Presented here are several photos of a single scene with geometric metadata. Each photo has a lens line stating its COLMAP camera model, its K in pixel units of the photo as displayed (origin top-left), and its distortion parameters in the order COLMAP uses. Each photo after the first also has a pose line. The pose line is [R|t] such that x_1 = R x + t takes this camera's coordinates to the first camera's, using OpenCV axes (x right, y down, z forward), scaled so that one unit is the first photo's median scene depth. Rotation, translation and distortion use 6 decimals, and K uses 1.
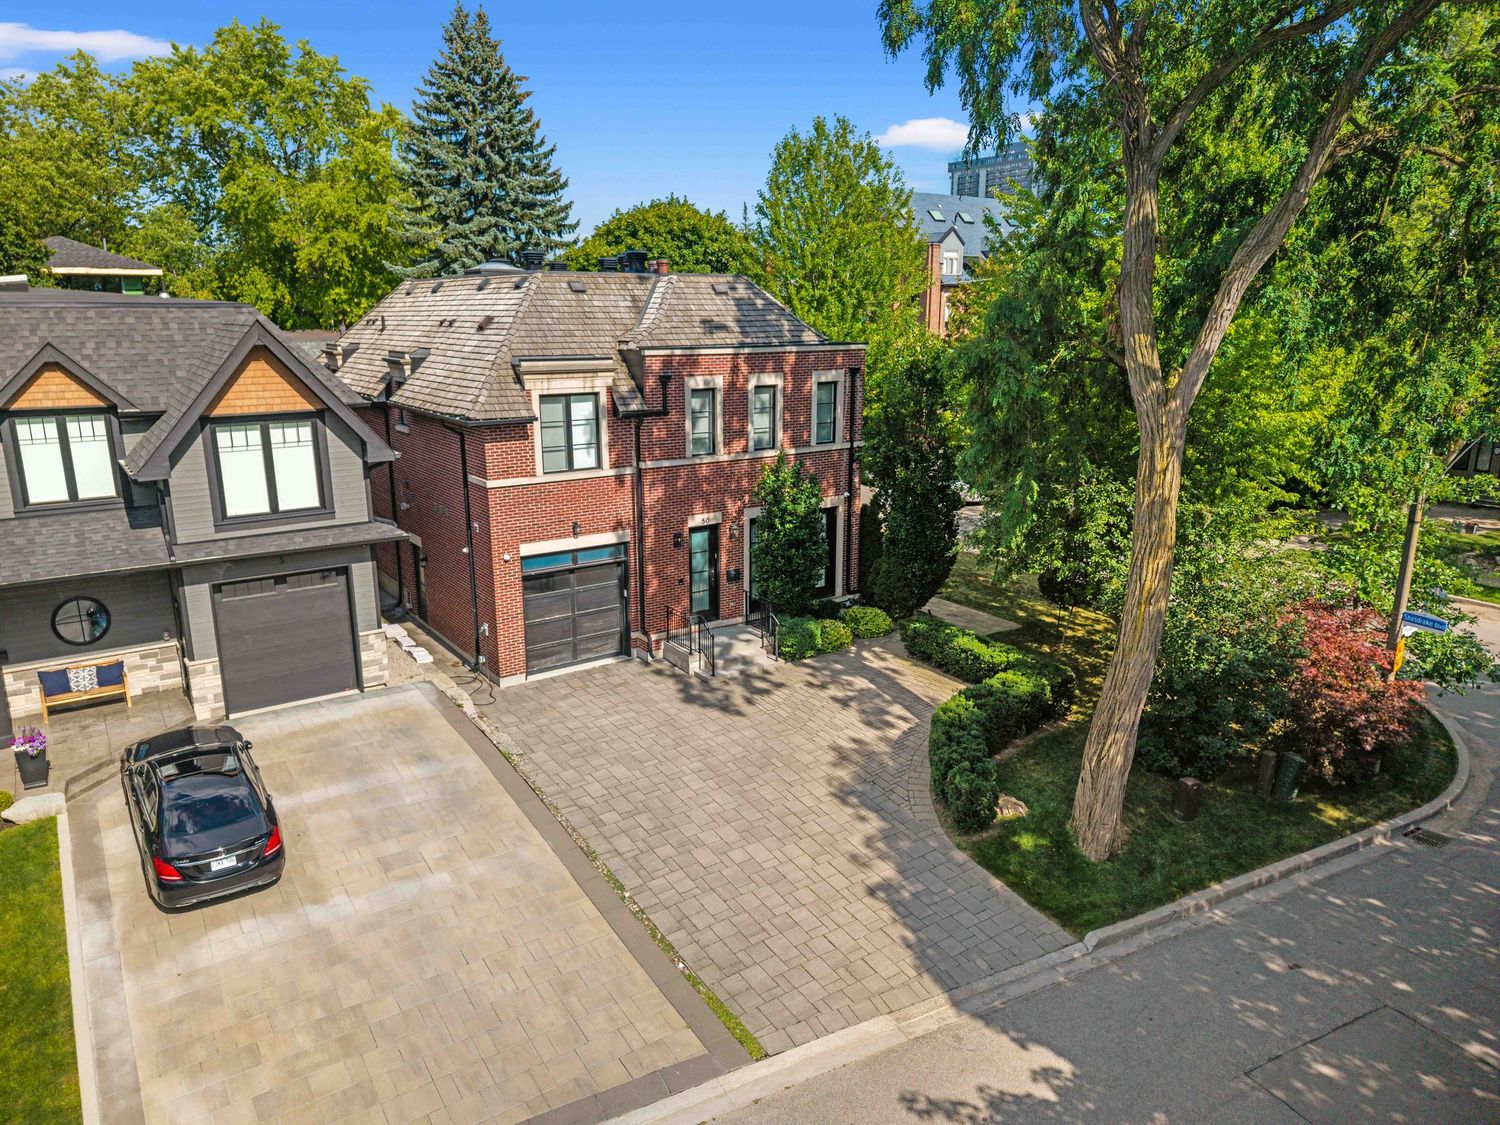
lens RADIAL K [[1004.7, 0, 745.2], [0, 1004.7, 565.8], [0, 0, 1]] dist [0.045231, -0.042873]
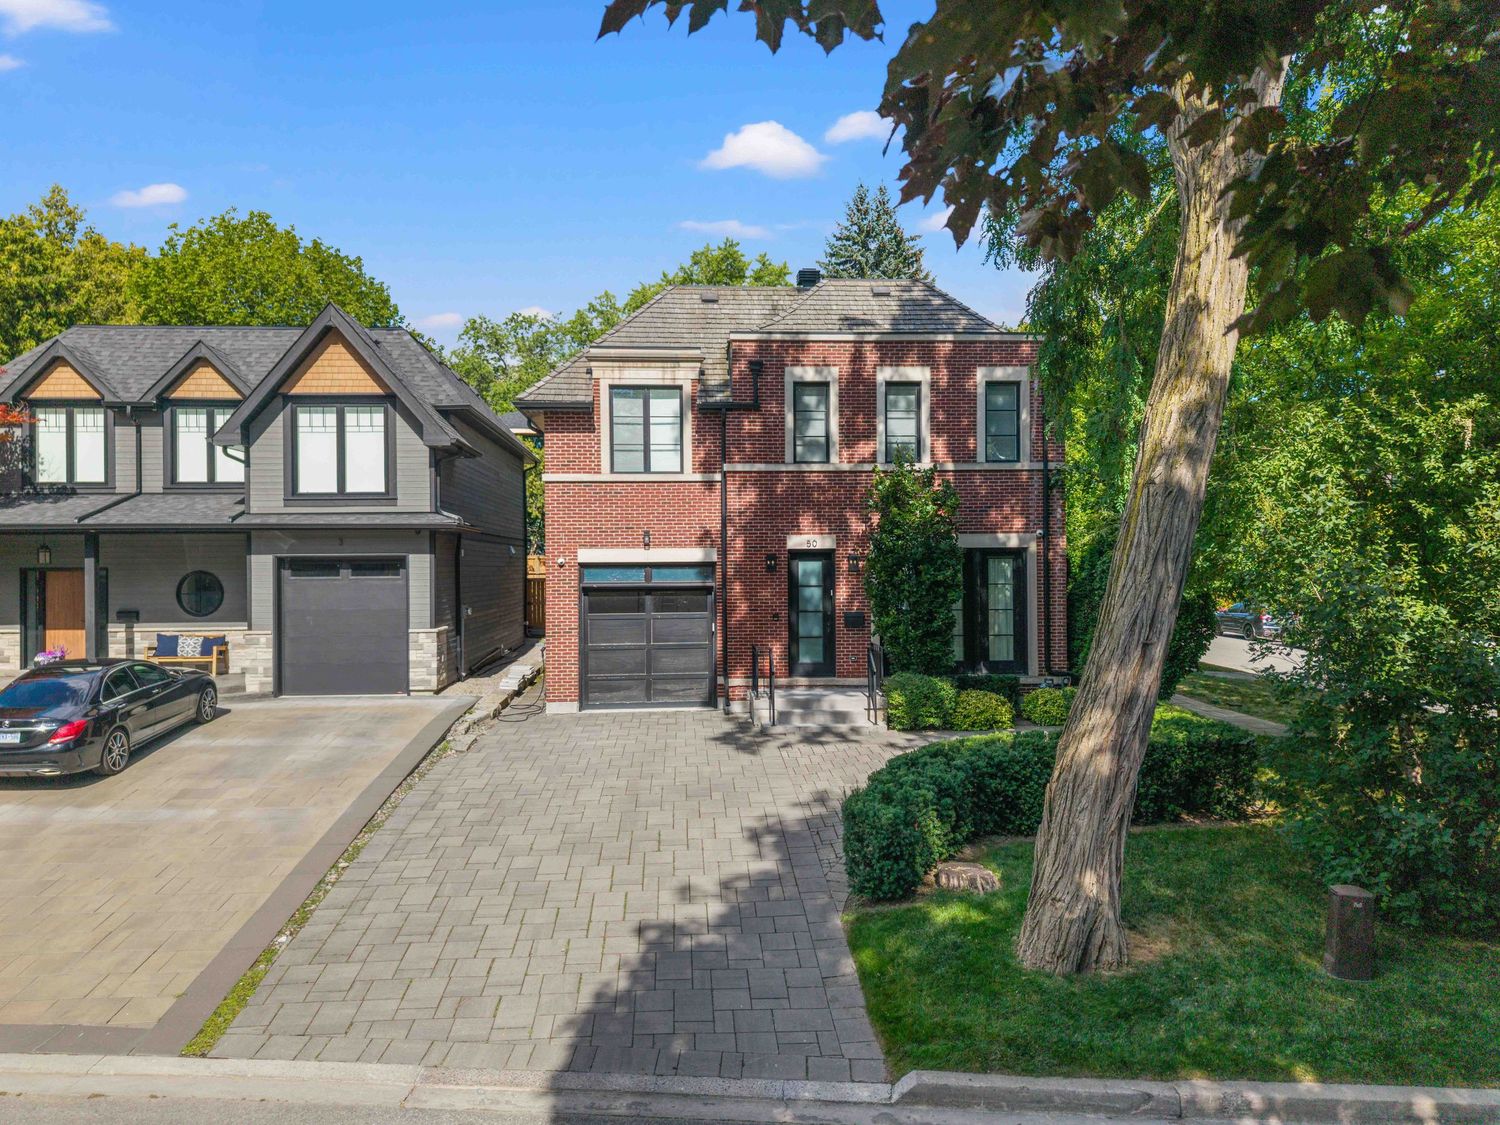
lens RADIAL K [[1004.7, 0, 745.2], [0, 1004.7, 565.8], [0, 0, 1]] dist [0.045231, -0.042873]
pose [[0.848668, -0.016454, -0.528670, 0.382222], [-0.121383, 0.966782, -0.224943, 0.180457], [0.514809, 0.255073, 0.818480, 0.360621]]
